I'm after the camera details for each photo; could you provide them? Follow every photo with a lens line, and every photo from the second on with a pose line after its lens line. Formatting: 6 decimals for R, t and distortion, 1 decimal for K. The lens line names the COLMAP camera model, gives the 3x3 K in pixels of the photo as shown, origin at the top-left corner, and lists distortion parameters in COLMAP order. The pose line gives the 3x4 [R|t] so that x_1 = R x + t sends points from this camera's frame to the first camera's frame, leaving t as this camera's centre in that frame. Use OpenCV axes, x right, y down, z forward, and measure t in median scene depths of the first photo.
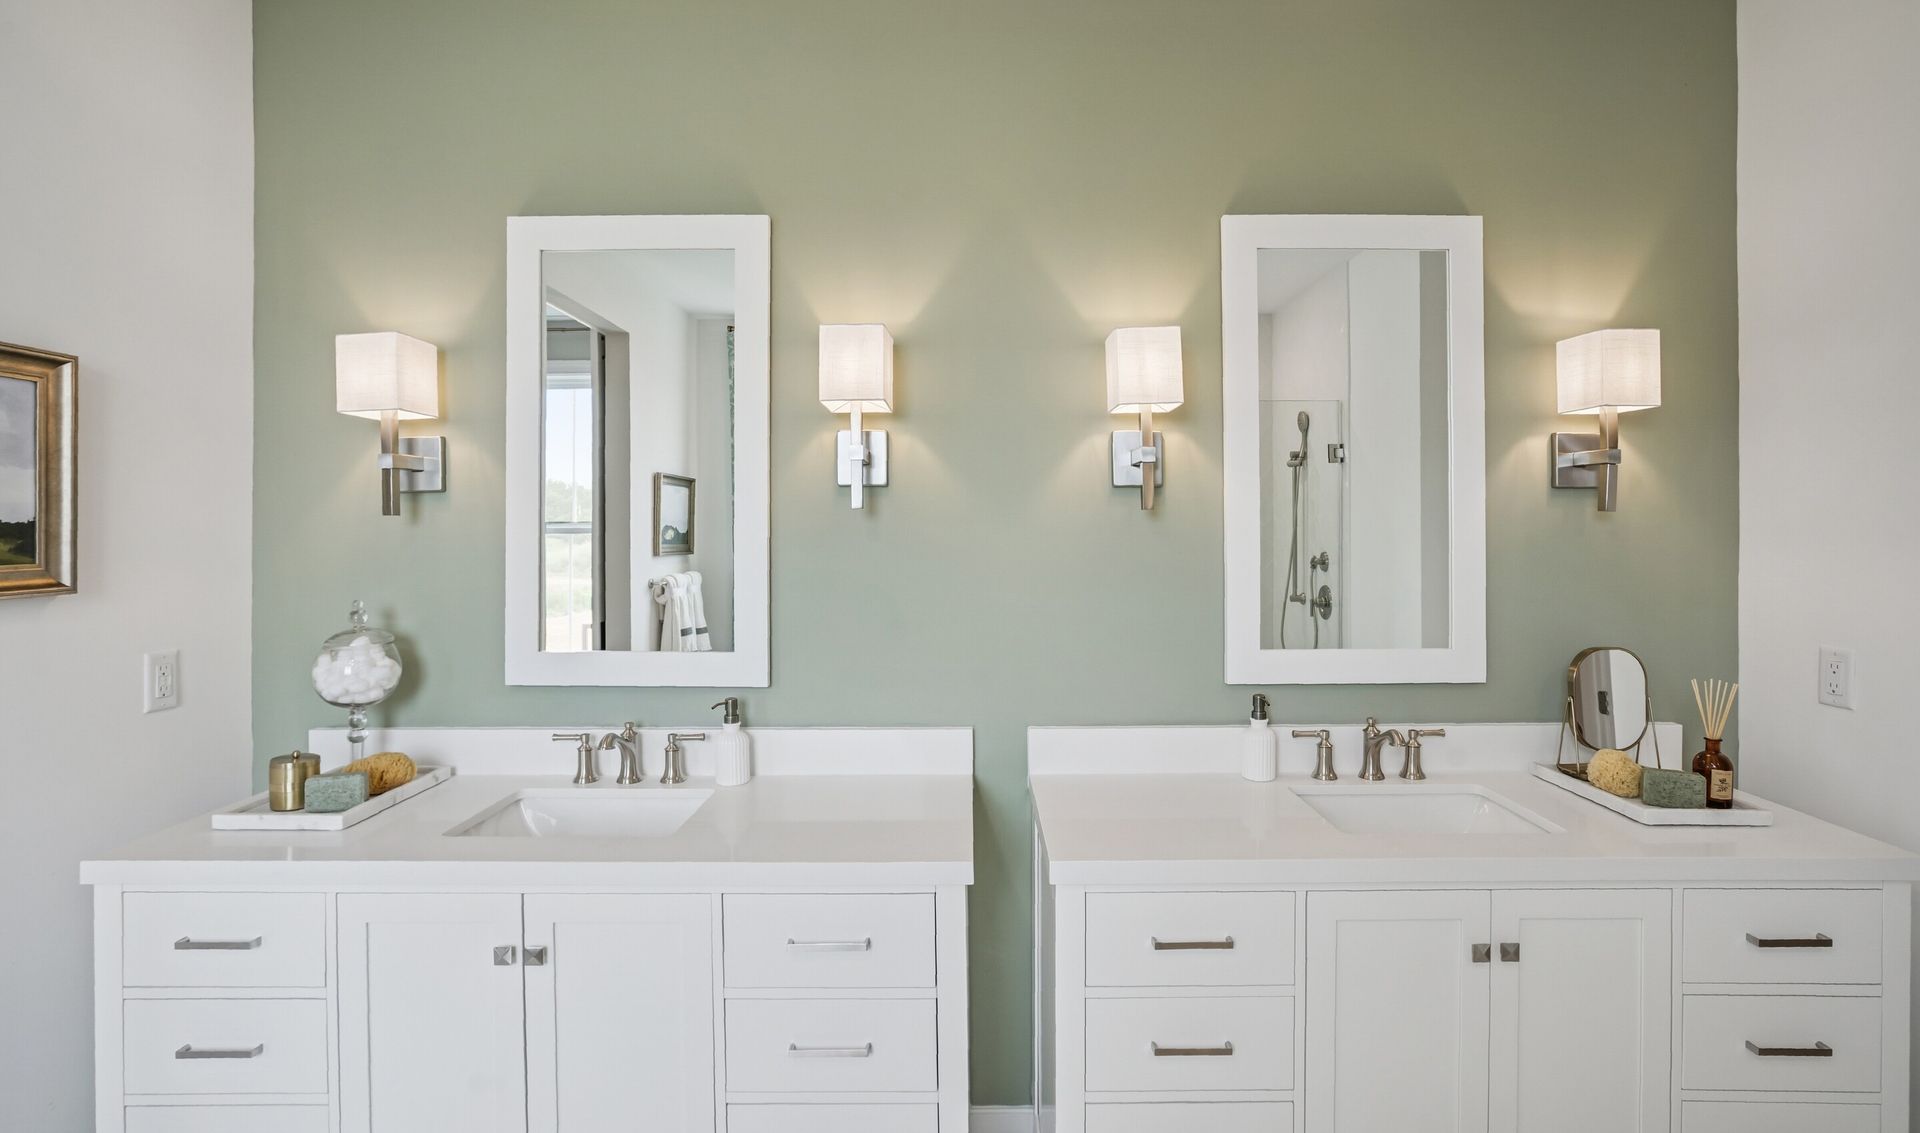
lens RADIAL K [[915.9, 0, 957.6], [0, 915.9, 524.8], [0, 0, 1]] dist [-0.056413, 0.023520]
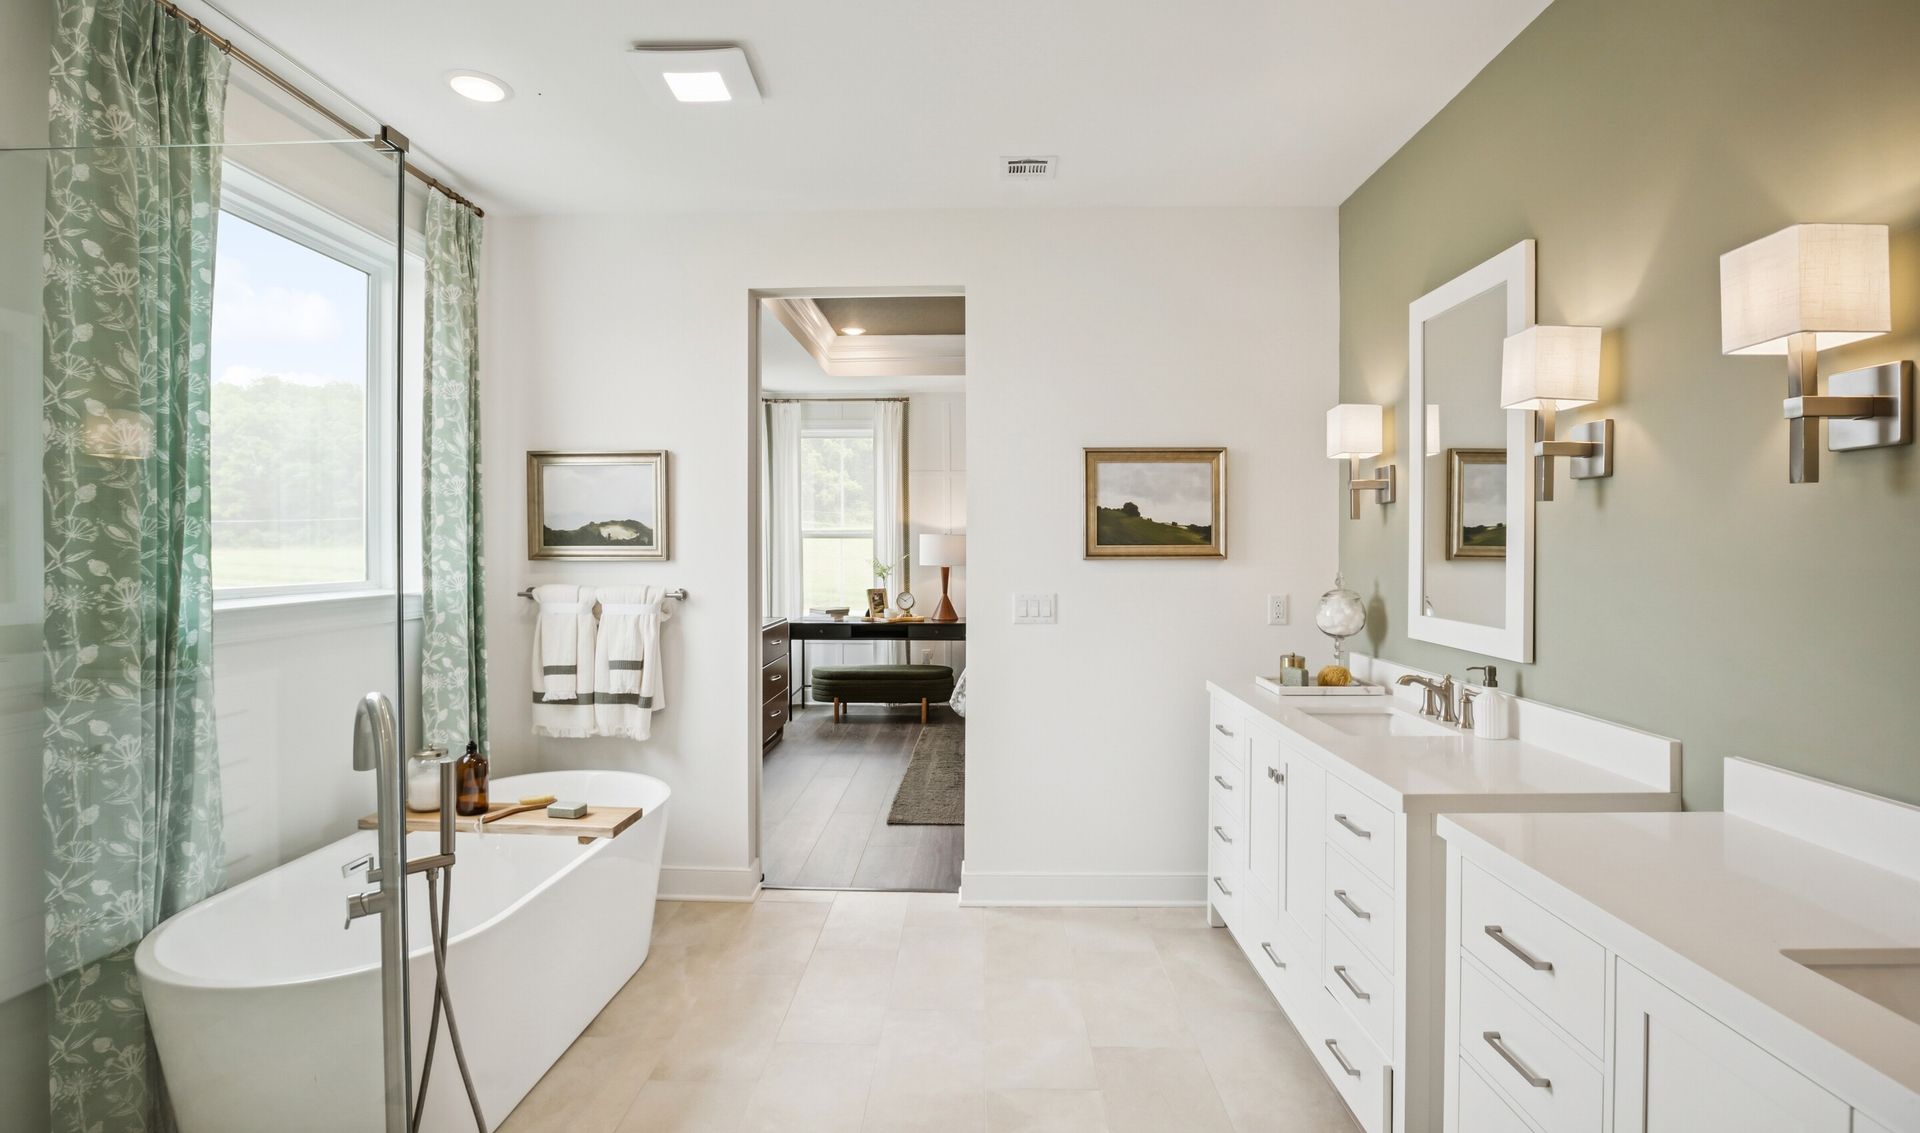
lens RADIAL K [[937.2, 0, 960.0], [0, 937.2, 566.5], [0, 0, 1]] dist [-0.000061, 0.000325]
pose [[-0.042920, 0.025360, -0.998757, 0.973128], [0.006569, 0.999663, 0.025101, 0.025046], [0.999057, -0.005483, -0.043072, 0.352566]]
